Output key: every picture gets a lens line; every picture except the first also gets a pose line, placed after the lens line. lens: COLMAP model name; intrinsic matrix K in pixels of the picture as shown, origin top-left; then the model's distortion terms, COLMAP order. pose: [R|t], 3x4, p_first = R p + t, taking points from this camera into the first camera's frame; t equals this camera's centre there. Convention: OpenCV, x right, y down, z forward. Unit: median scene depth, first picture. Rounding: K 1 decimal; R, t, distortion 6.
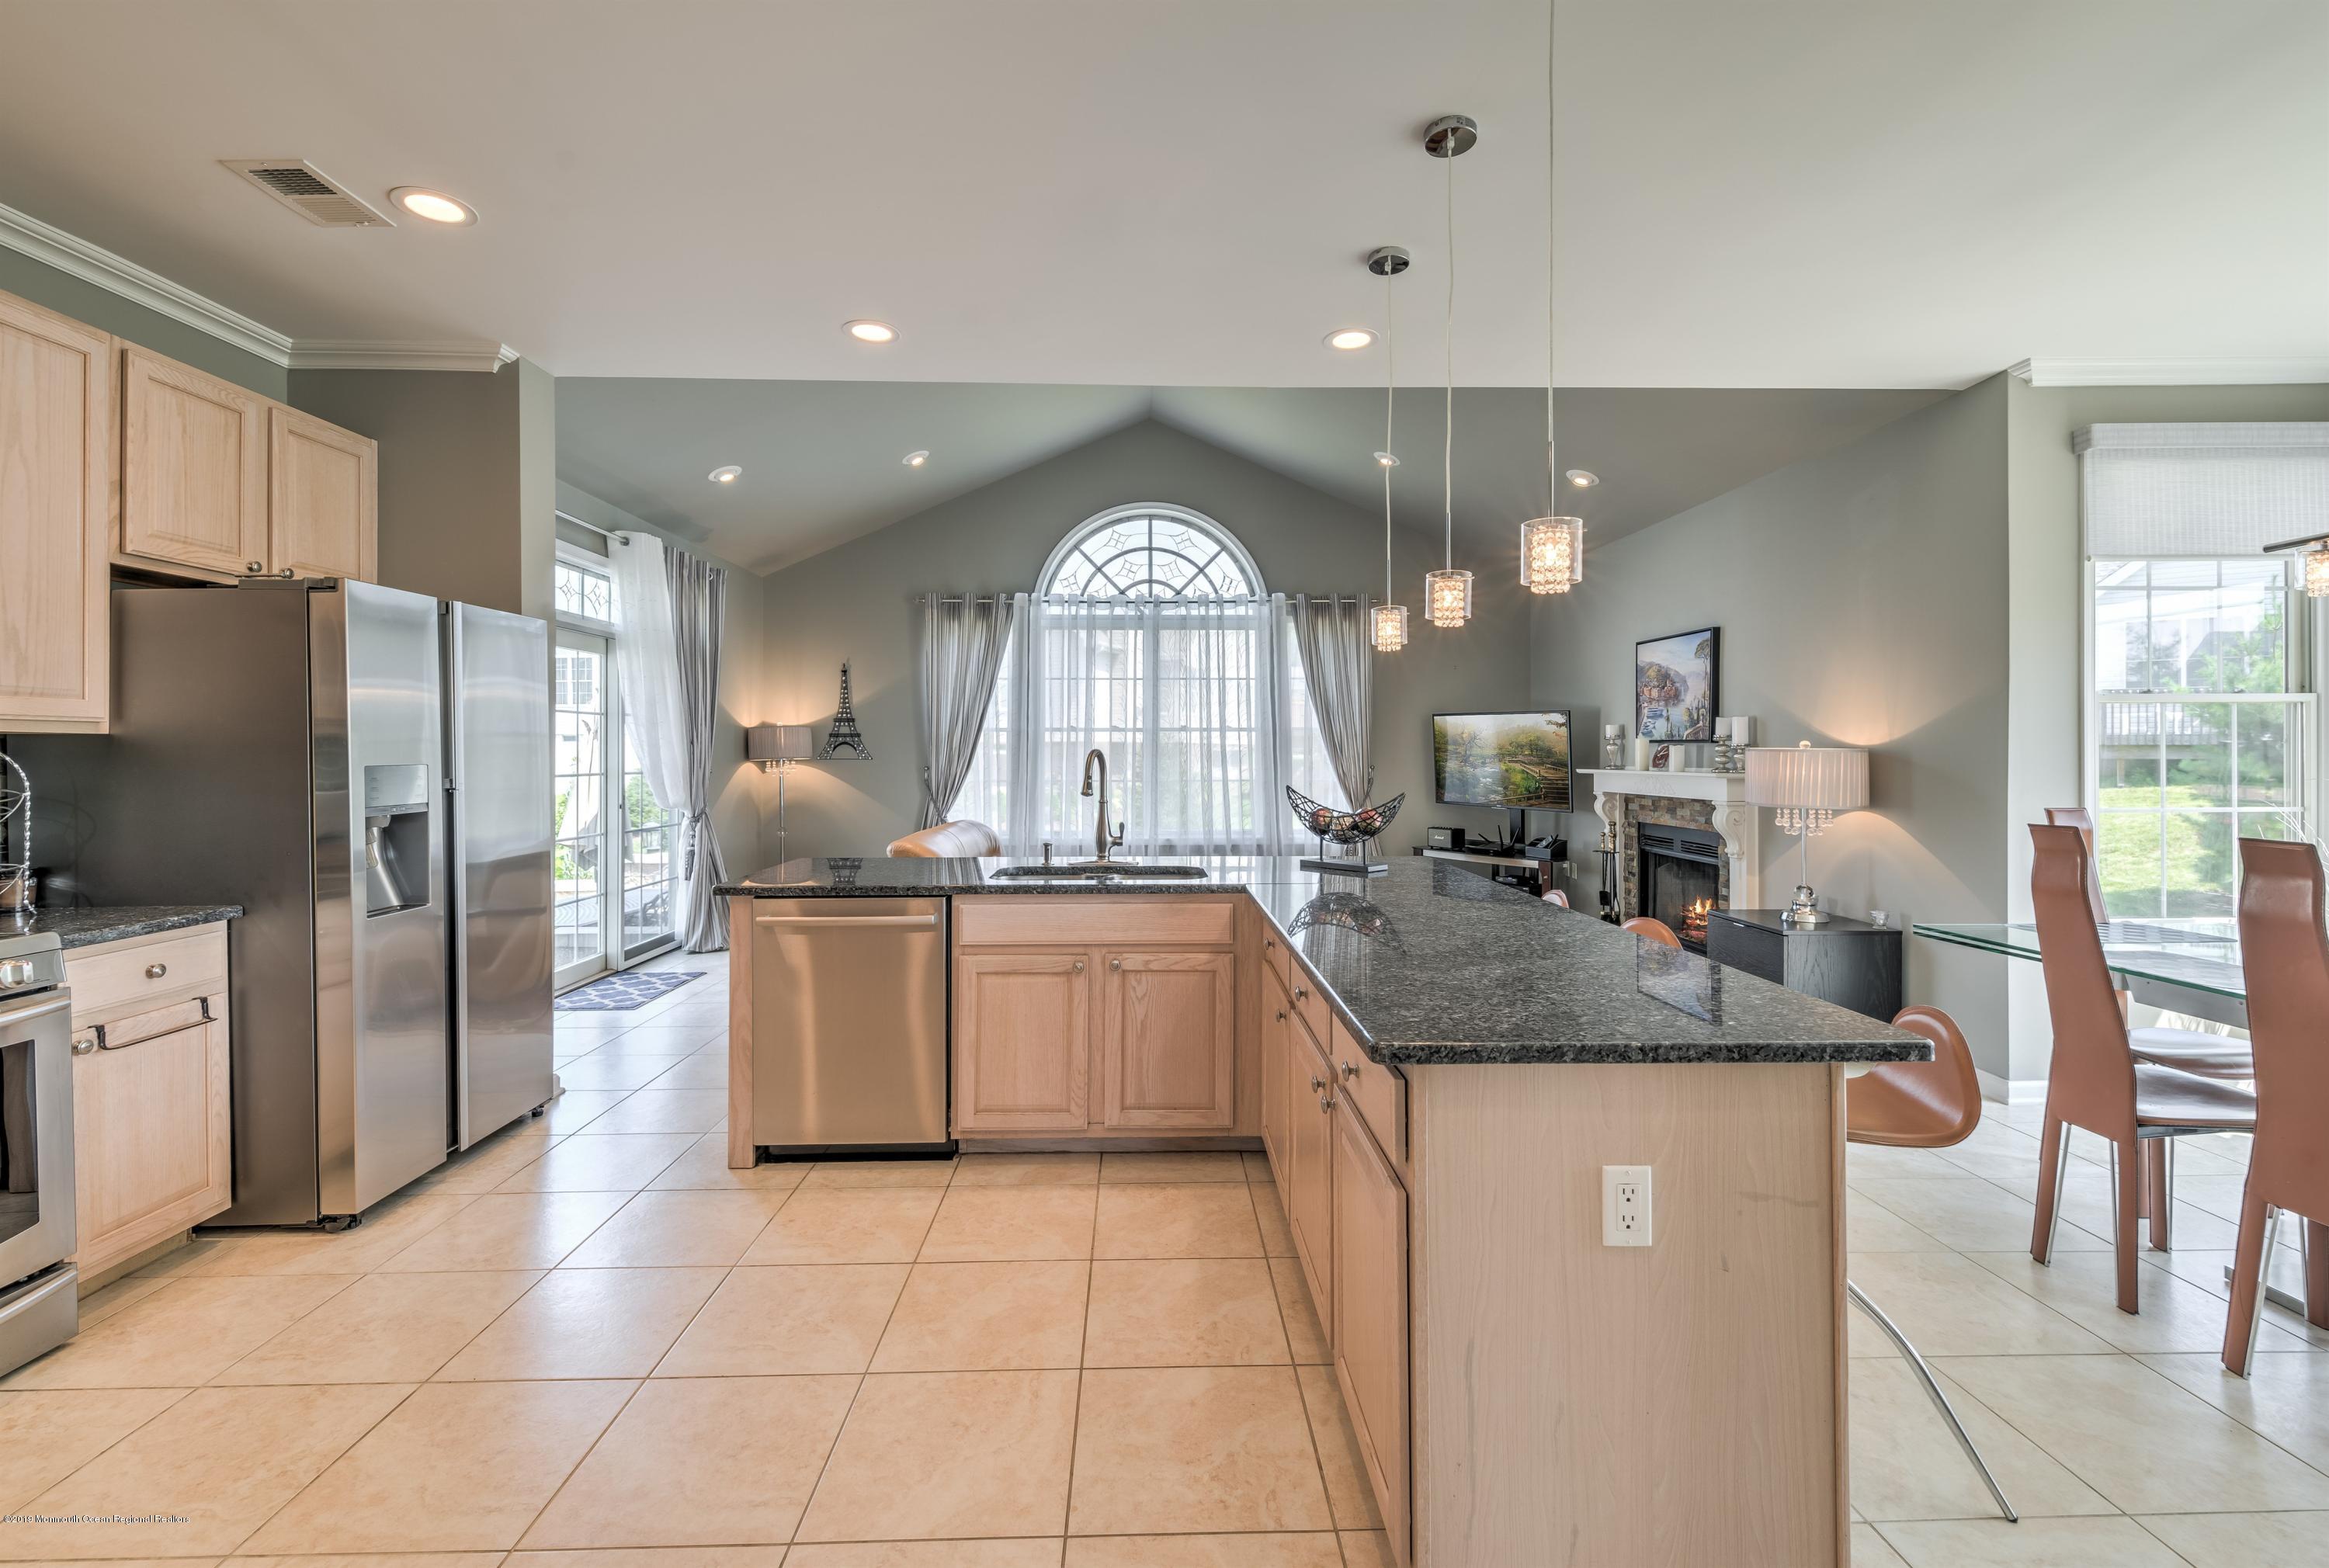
lens RADIAL K [[998.8, 0, 1170.9], [0, 998.8, 759.9], [0, 0, 1]] dist [0.001921, -0.005505]
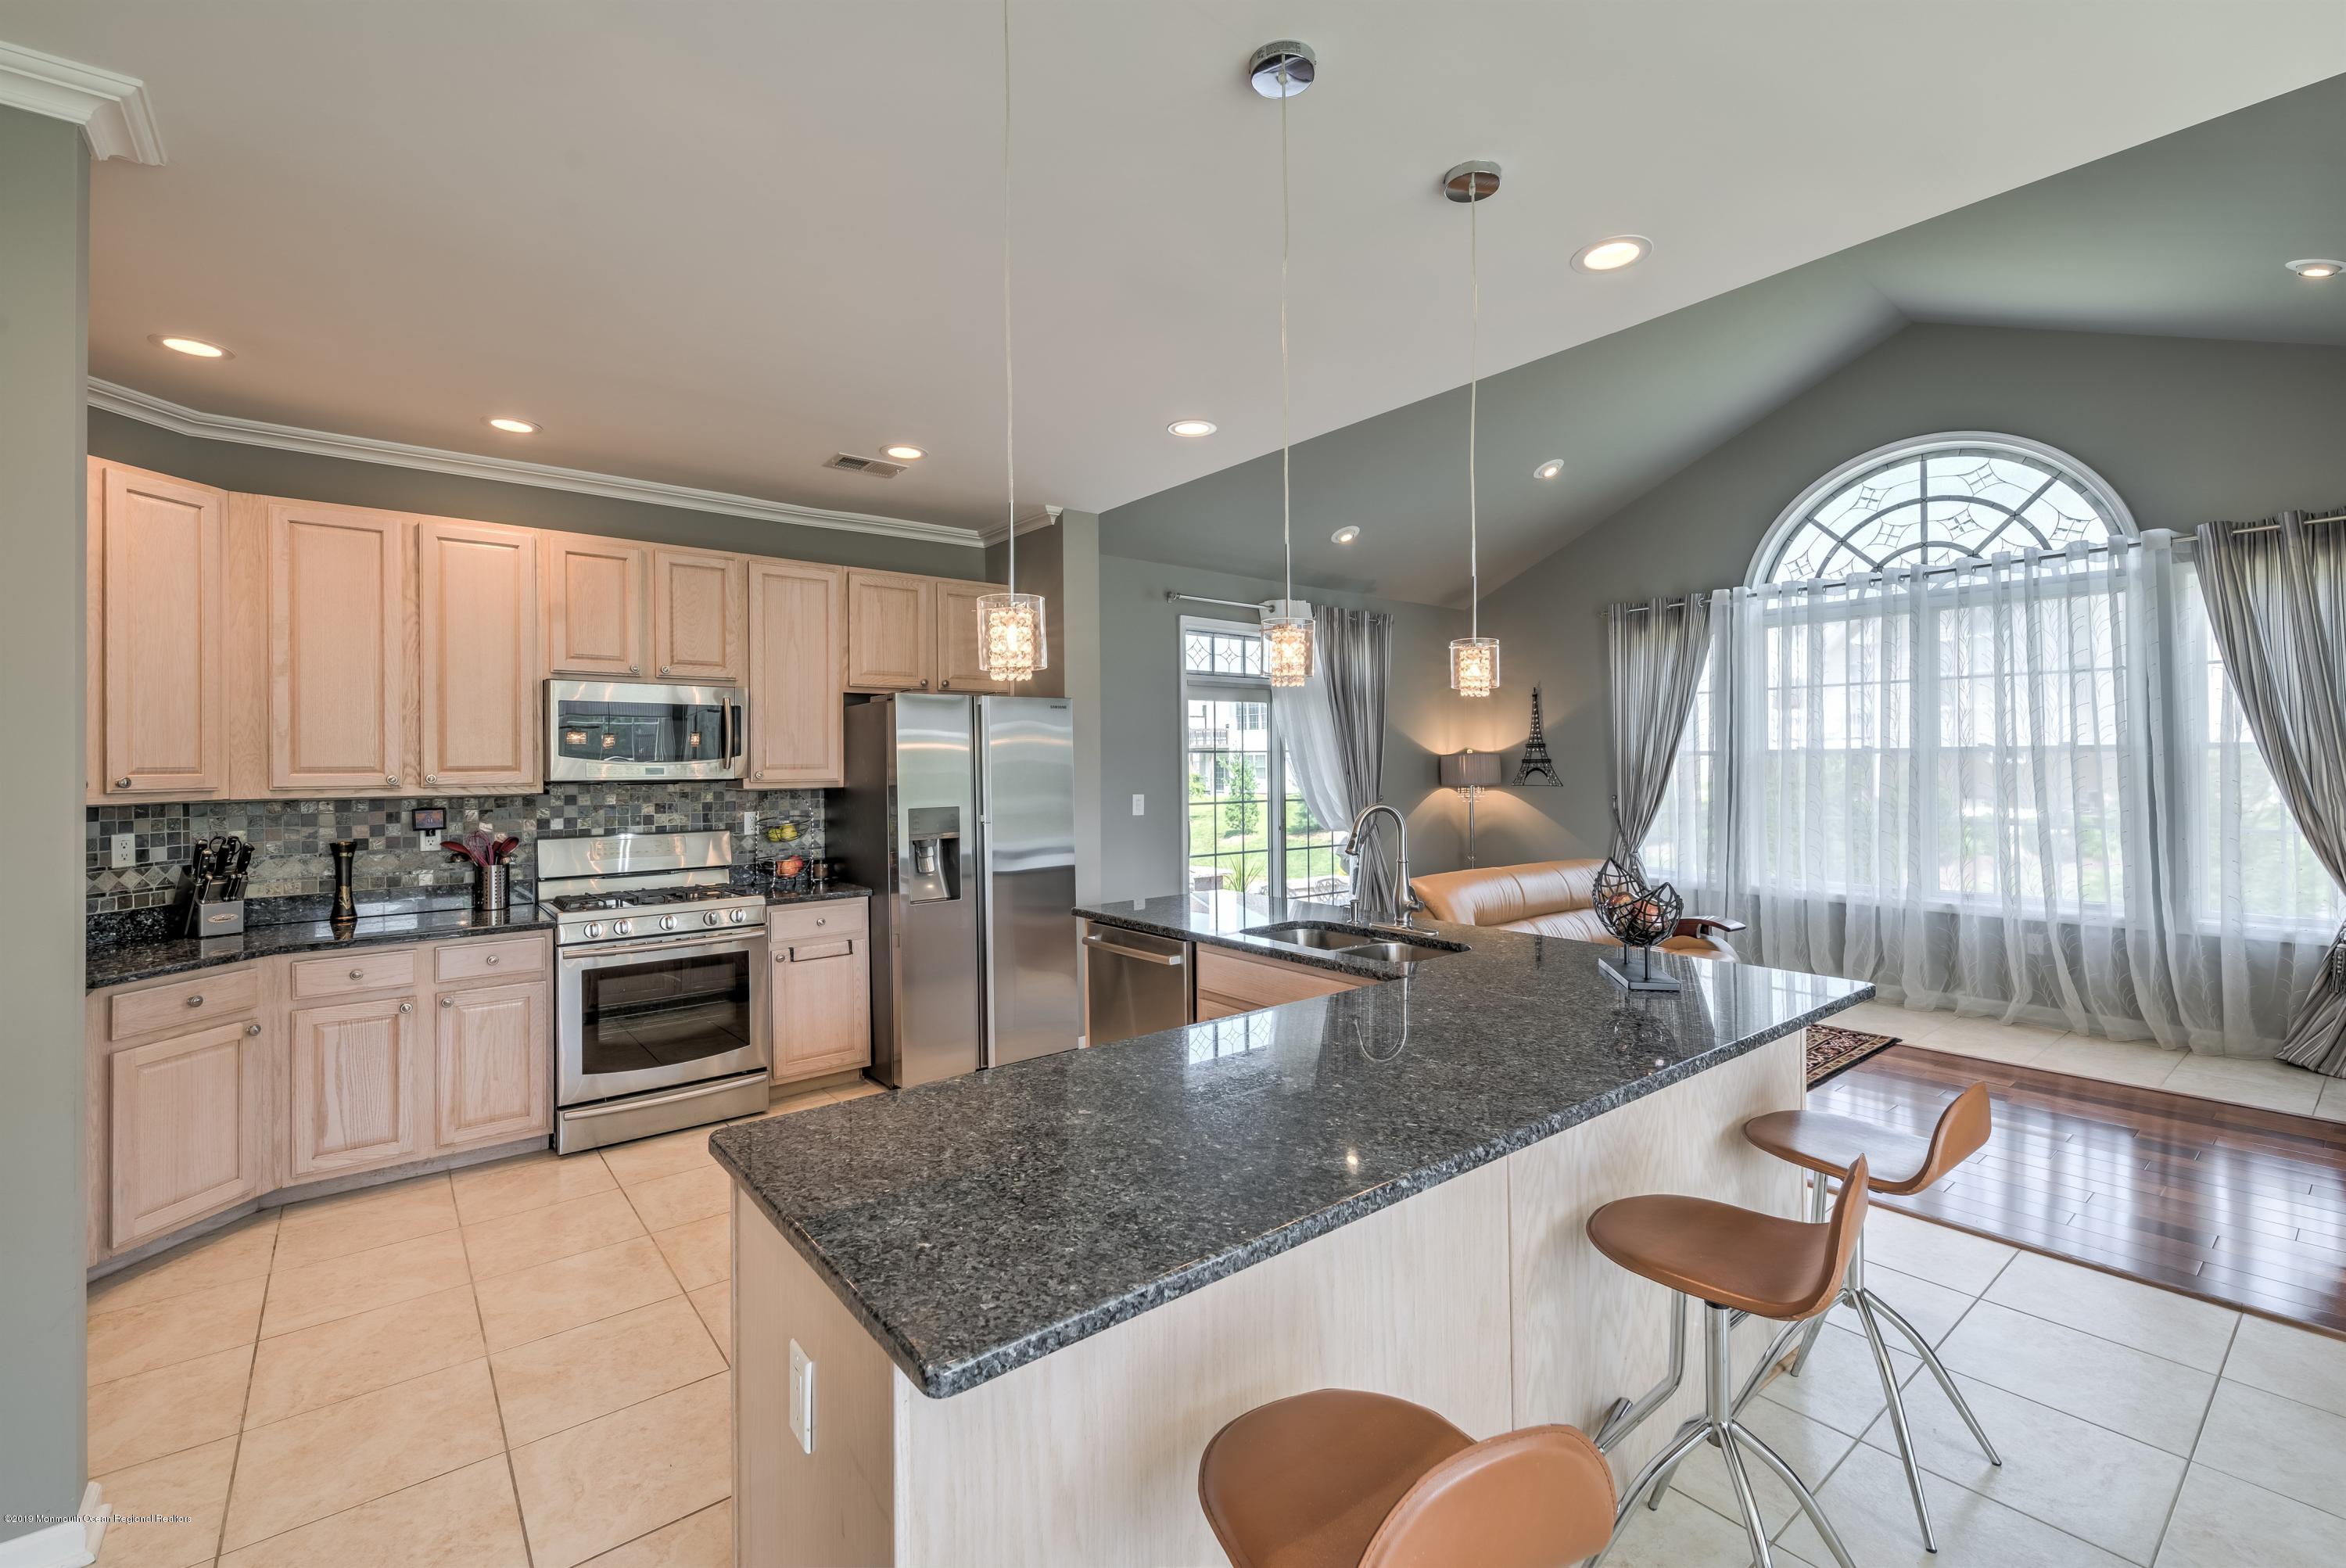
lens RADIAL K [[1001.2, 0, 1168.4], [0, 1001.2, 756.9], [0, 0, 1]] dist [0.021704, -0.011405]
pose [[0.592688, -0.008710, -0.805385, 0.250622], [0.002376, 0.999956, -0.009066, -0.020807], [0.805429, 0.003459, 0.592683, 0.131120]]
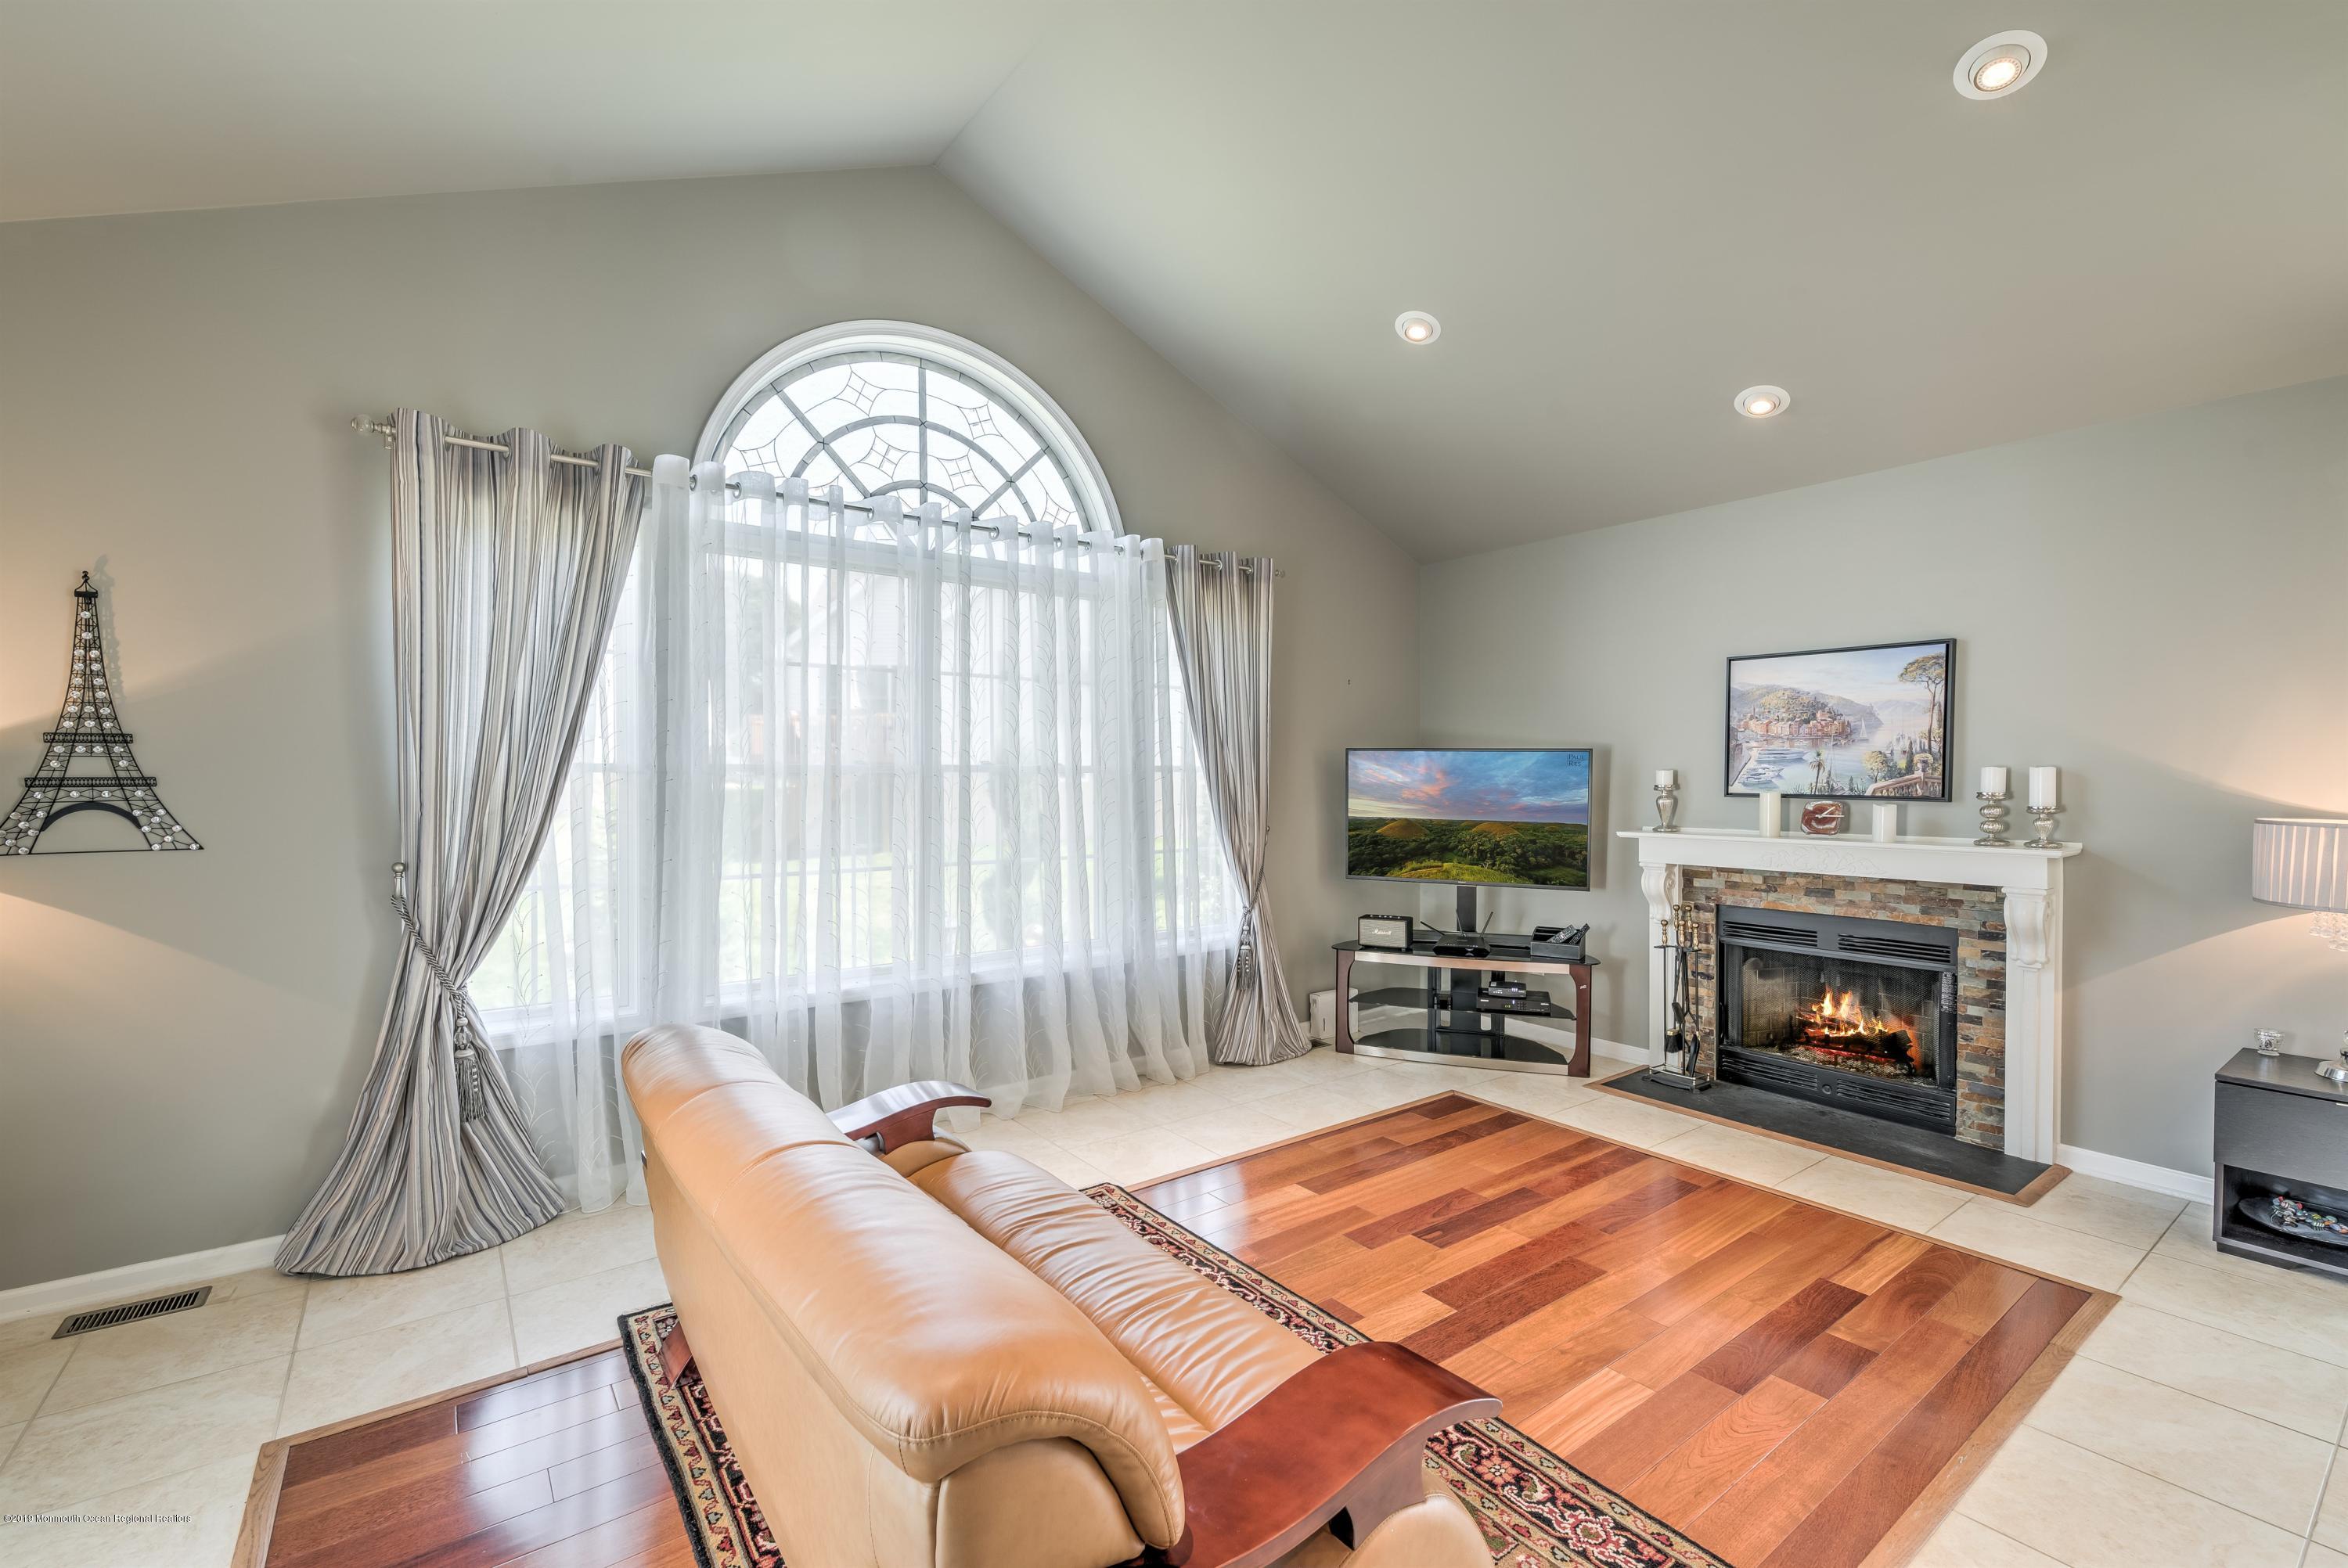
lens RADIAL K [[1006.7, 0, 1183.1], [0, 1006.7, 788.2], [0, 0, 1]] dist [0.021957, -0.012119]
pose [[0.818417, -0.006261, 0.574591, -0.221340], [0.004820, 0.999980, 0.004032, -0.022370], [-0.574605, -0.000530, 0.818431, 0.503908]]
